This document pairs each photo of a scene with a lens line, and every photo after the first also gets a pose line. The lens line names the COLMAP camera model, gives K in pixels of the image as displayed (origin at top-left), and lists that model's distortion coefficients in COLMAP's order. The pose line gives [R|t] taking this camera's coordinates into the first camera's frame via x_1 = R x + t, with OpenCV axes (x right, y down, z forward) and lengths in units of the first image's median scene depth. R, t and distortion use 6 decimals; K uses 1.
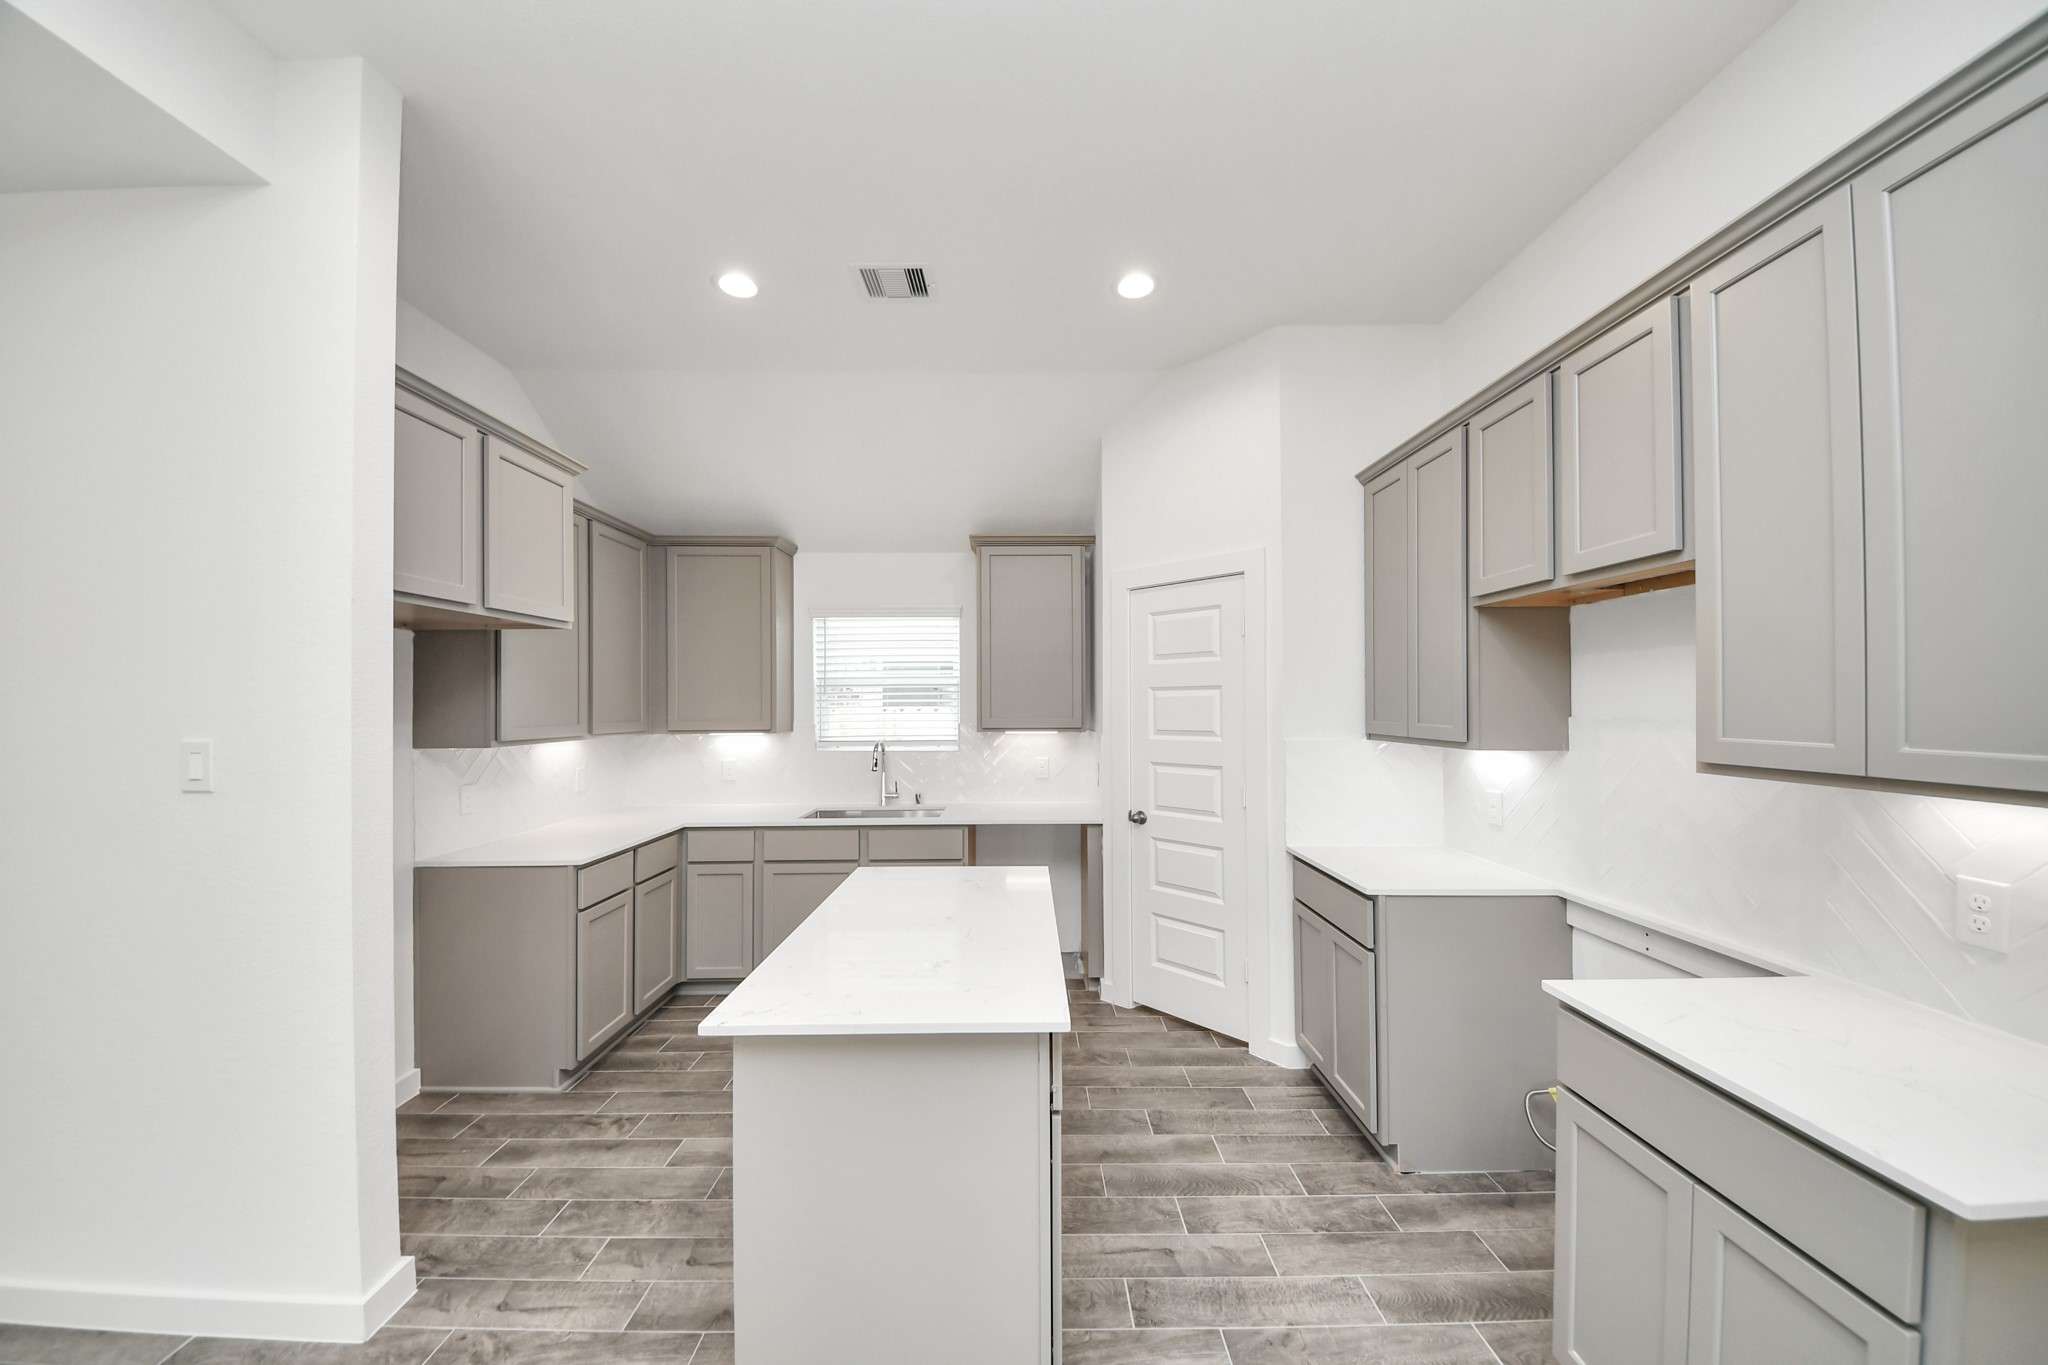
lens RADIAL K [[718.3, 0, 1016.6], [0, 718.3, 692.3], [0, 0, 1]] dist [0.030621, -0.020694]
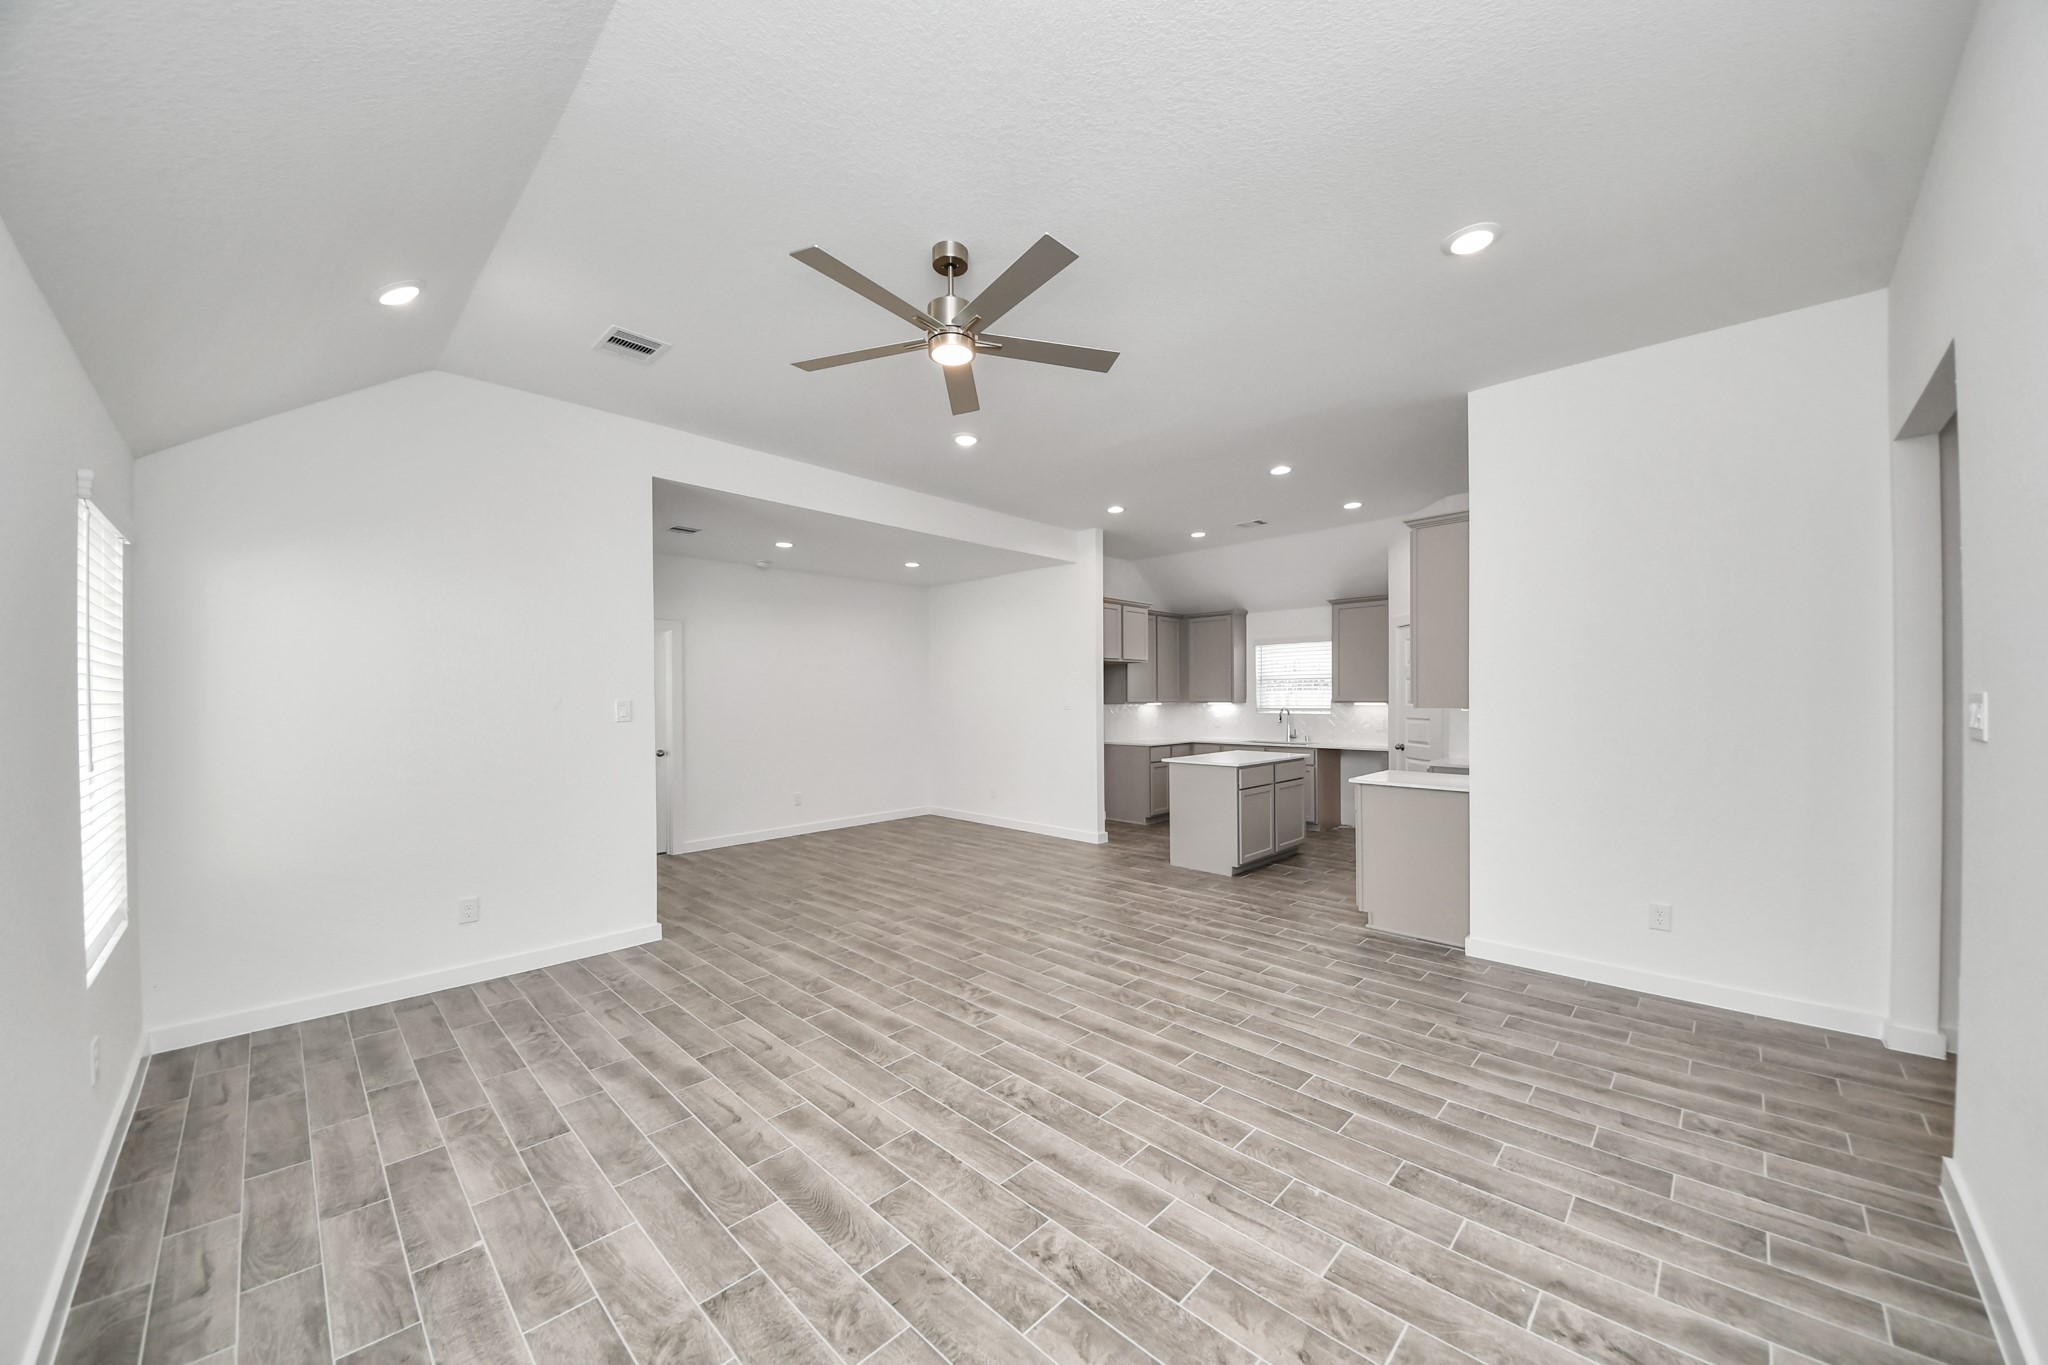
lens RADIAL K [[718.3, 0, 1016.6], [0, 718.3, 692.3], [0, 0, 1]] dist [0.030621, -0.020694]
pose [[0.711791, 0.002024, -0.702389, 0.825568], [0.005997, 0.999942, 0.008959, 0.002453], [0.702366, -0.010590, 0.711737, -1.129870]]
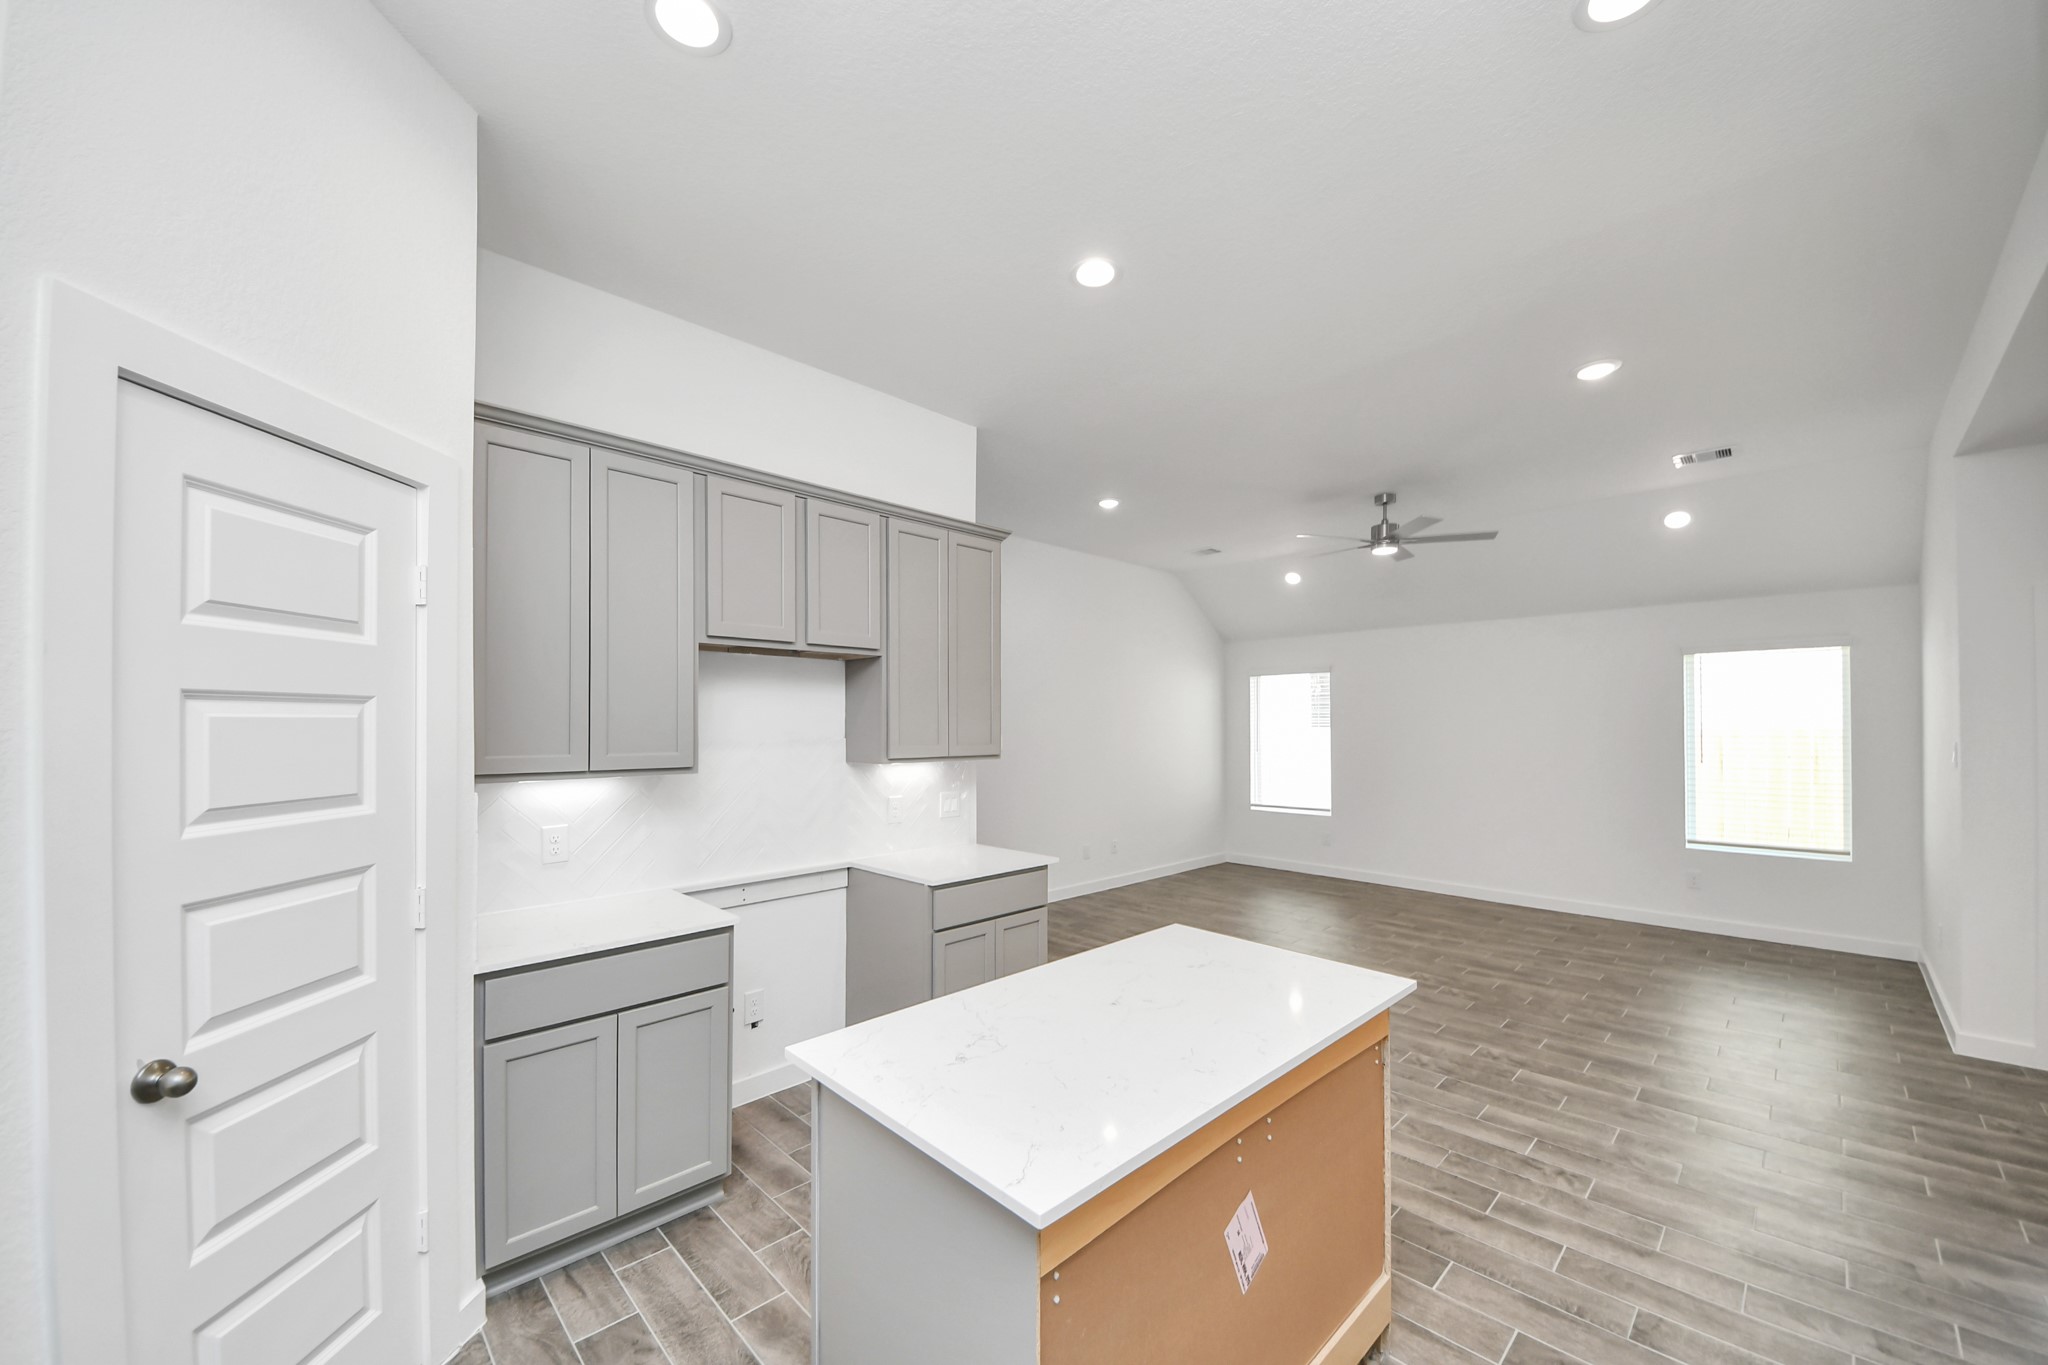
lens RADIAL K [[788.6, 0, 1038.1], [0, 788.6, 697.1], [0, 0, 1]] dist [0.021259, -0.014231]
pose [[-0.719029, 0.024824, 0.694537, -0.387003], [-0.004452, 0.999177, -0.040322, 0.008346], [-0.694966, -0.032085, -0.718326, 1.014729]]
